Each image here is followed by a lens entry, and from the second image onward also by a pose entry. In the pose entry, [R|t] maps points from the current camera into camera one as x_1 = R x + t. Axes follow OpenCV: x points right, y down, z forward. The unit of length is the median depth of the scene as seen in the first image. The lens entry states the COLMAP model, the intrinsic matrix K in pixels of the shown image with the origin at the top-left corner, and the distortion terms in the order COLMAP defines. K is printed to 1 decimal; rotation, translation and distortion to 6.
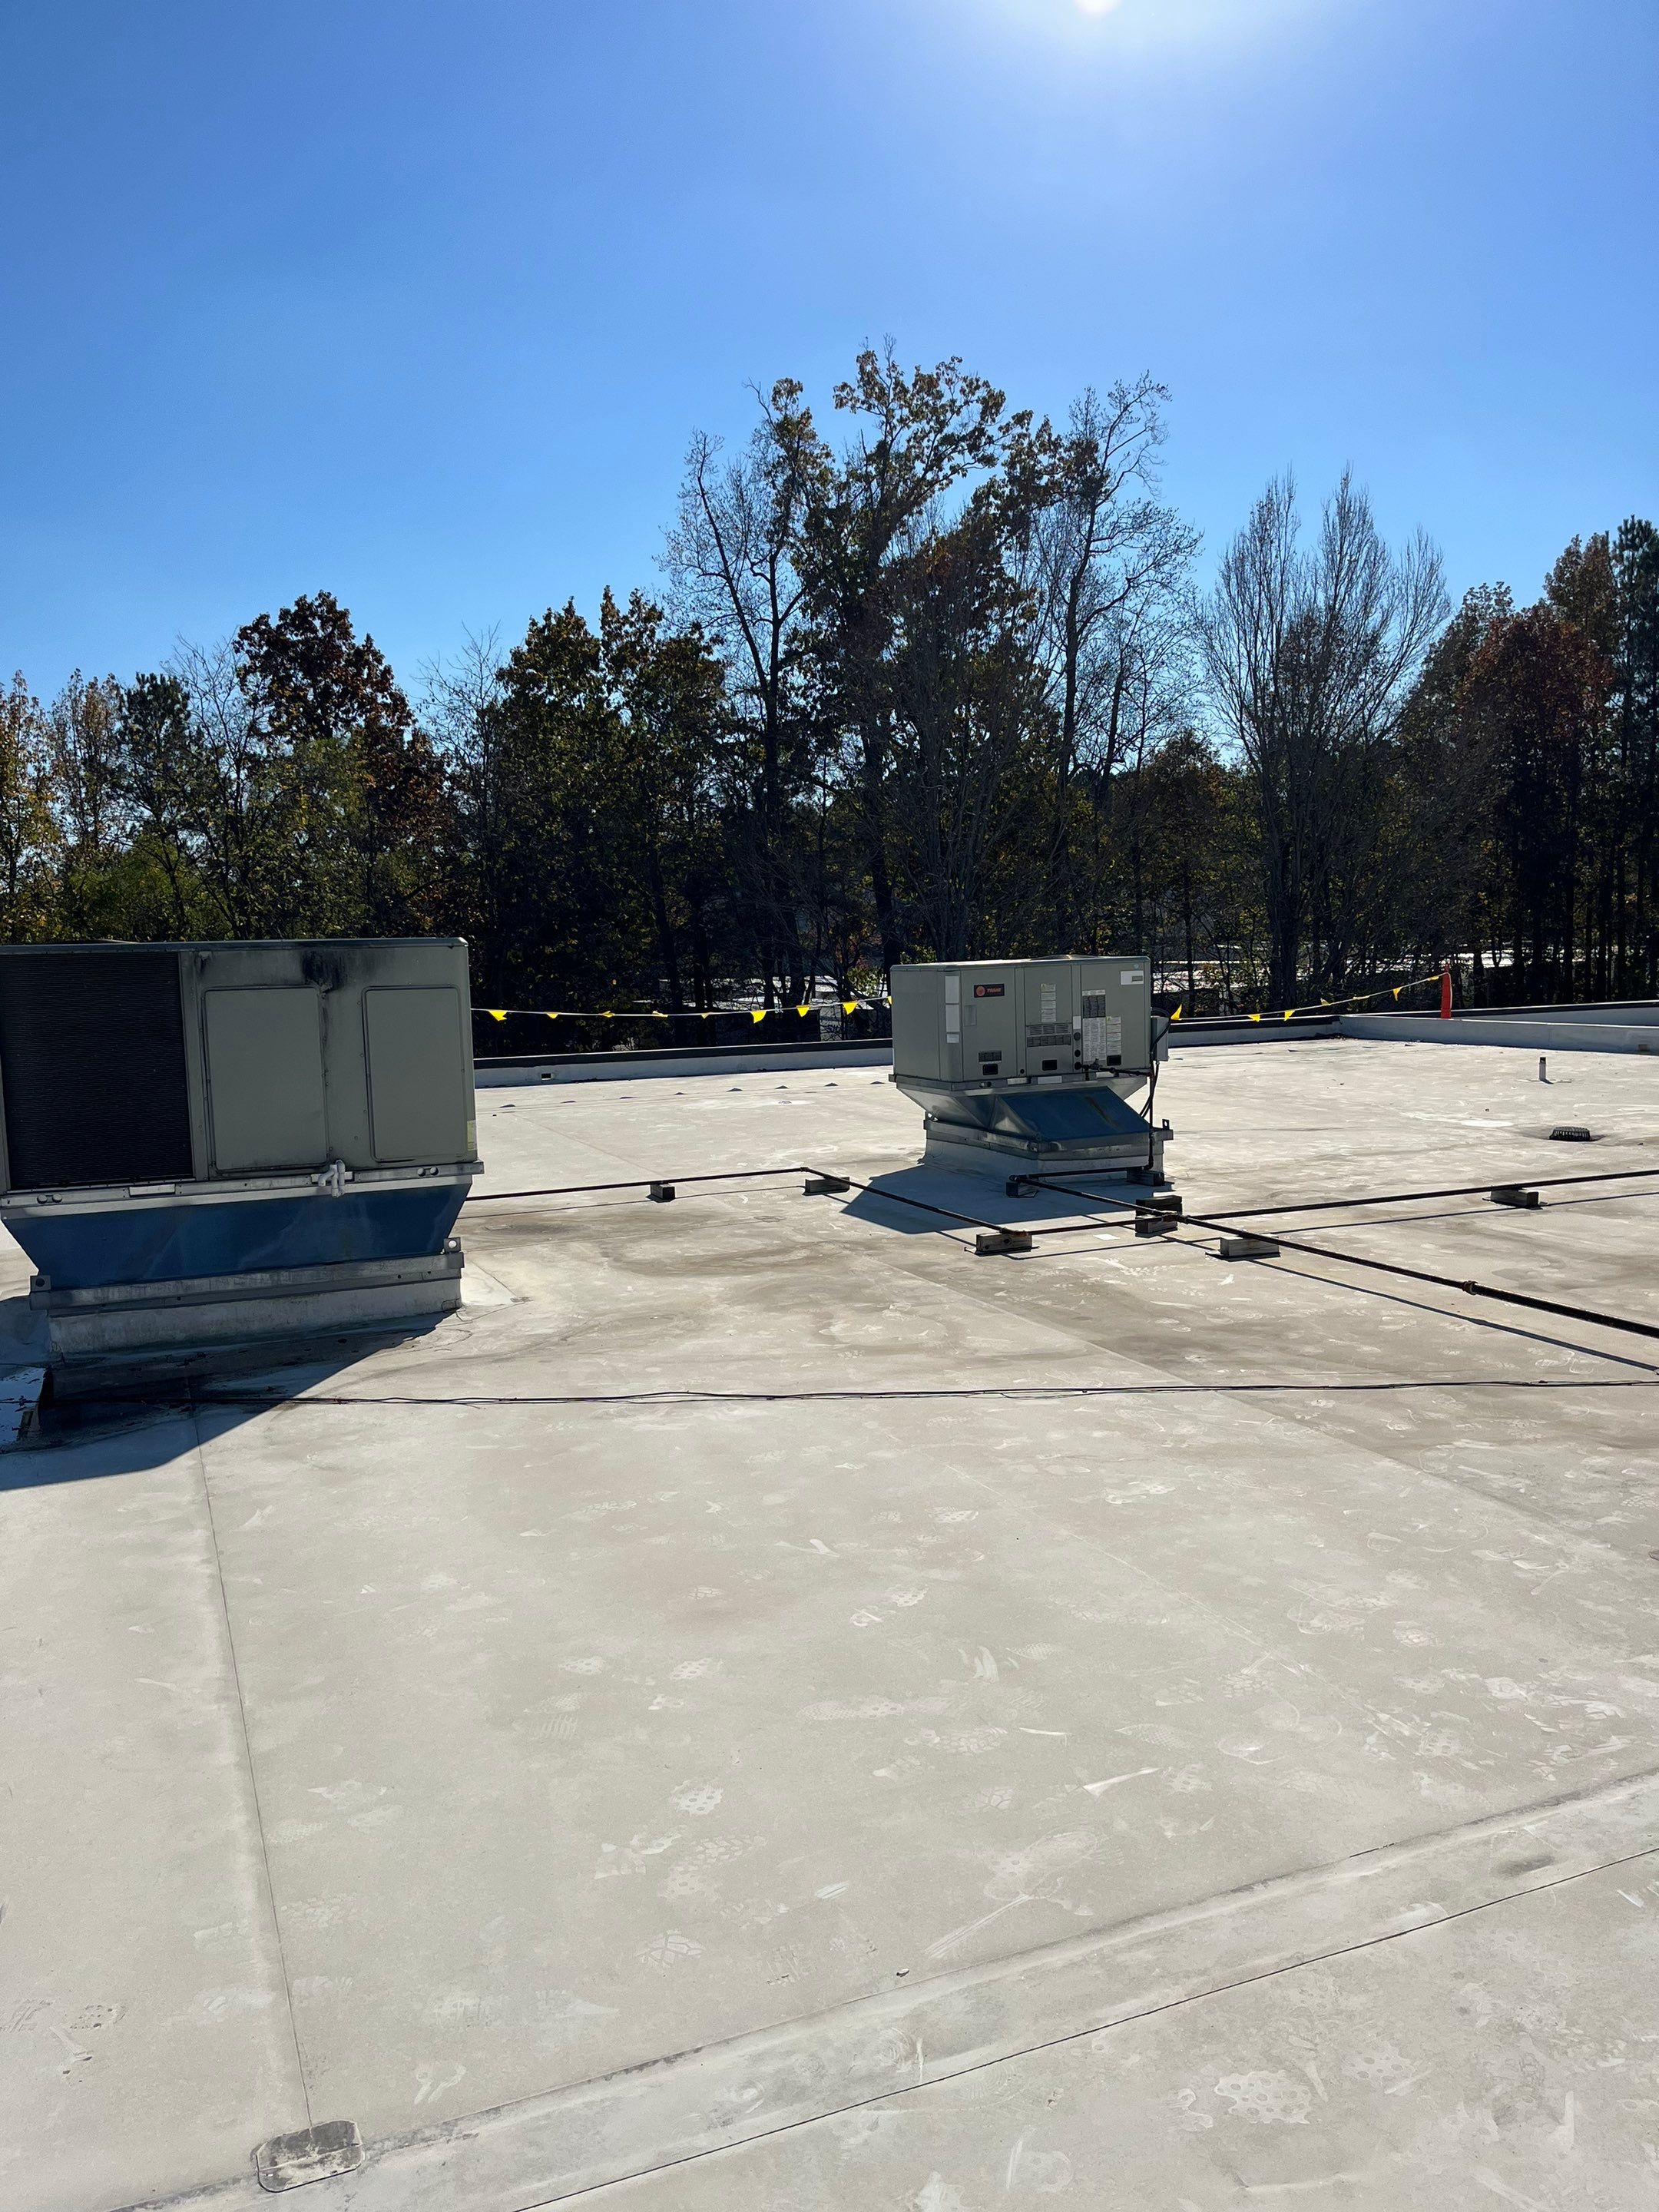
lens RADIAL K [[1664.3, 0, 834.0], [0, 1664.3, 1104.6], [0, 0, 1]] dist [0.067467, -0.085249]
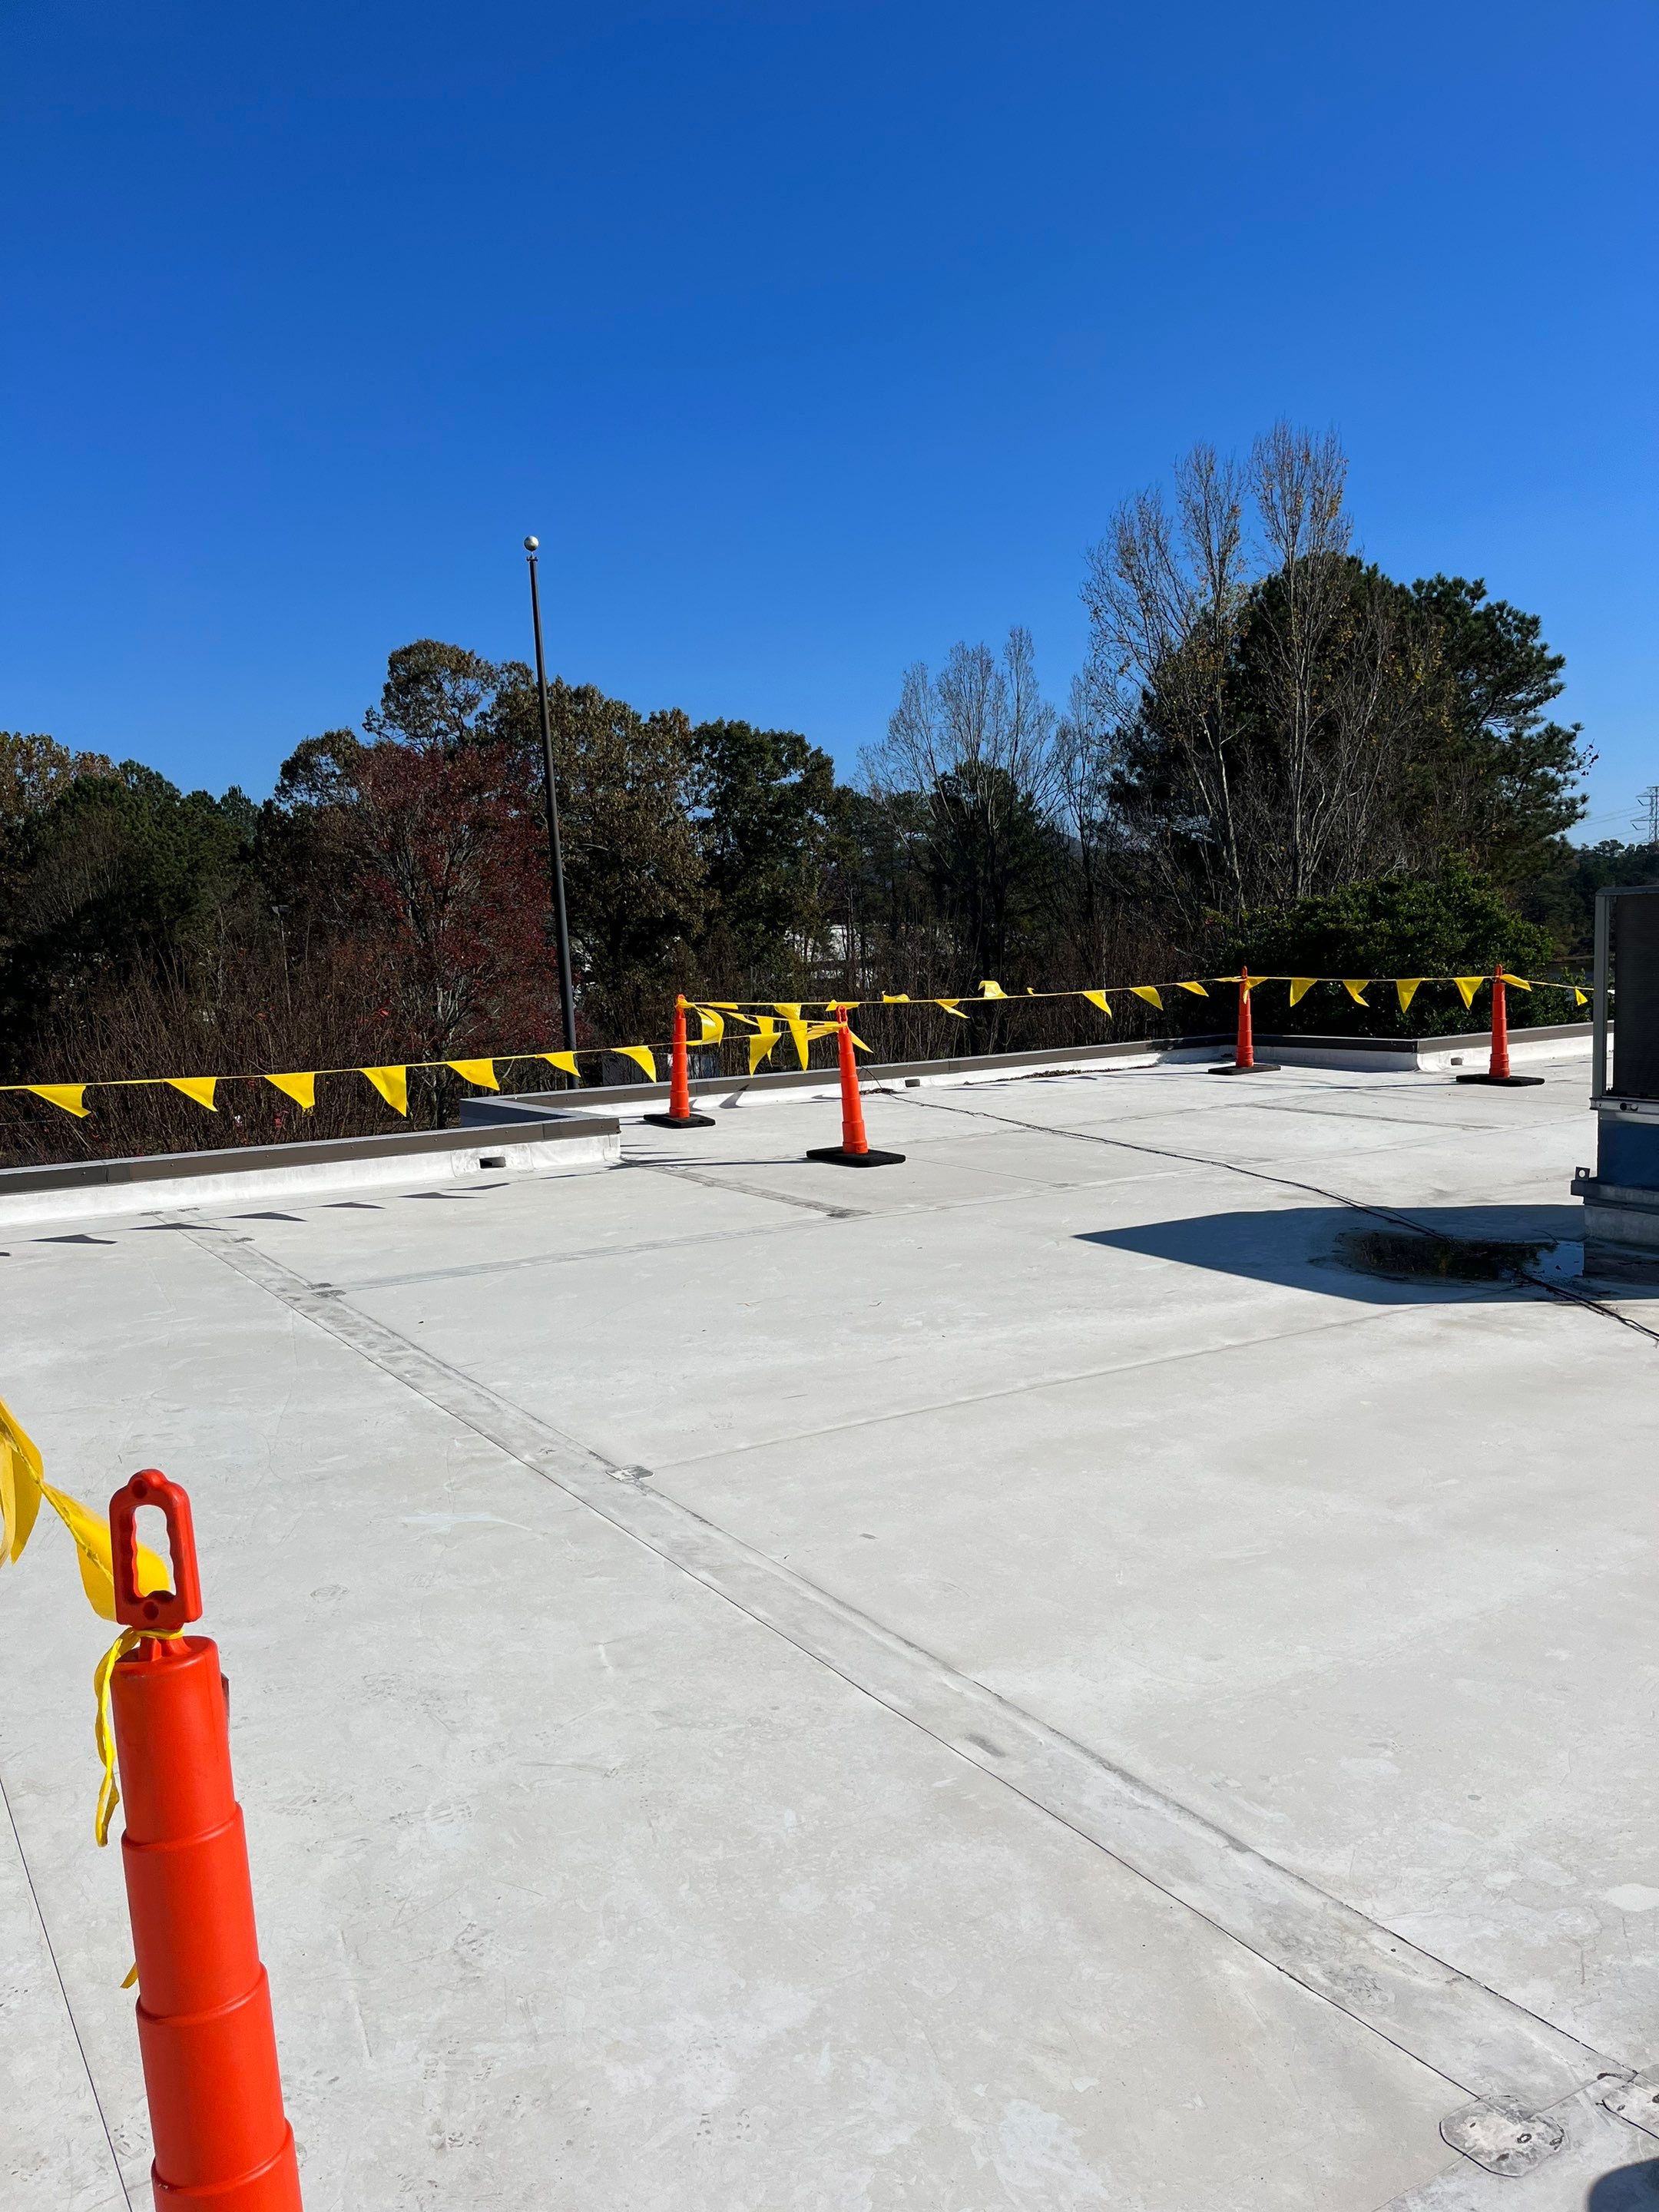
lens RADIAL K [[1664.3, 0, 814.9], [0, 1664.3, 1113.9], [0, 0, 1]] dist [0.067467, -0.085249]
pose [[0.150633, 0.125191, -0.980631, 0.980438], [-0.062329, 0.991178, 0.116963, -0.064777], [0.986623, 0.043503, 0.157107, 0.466677]]
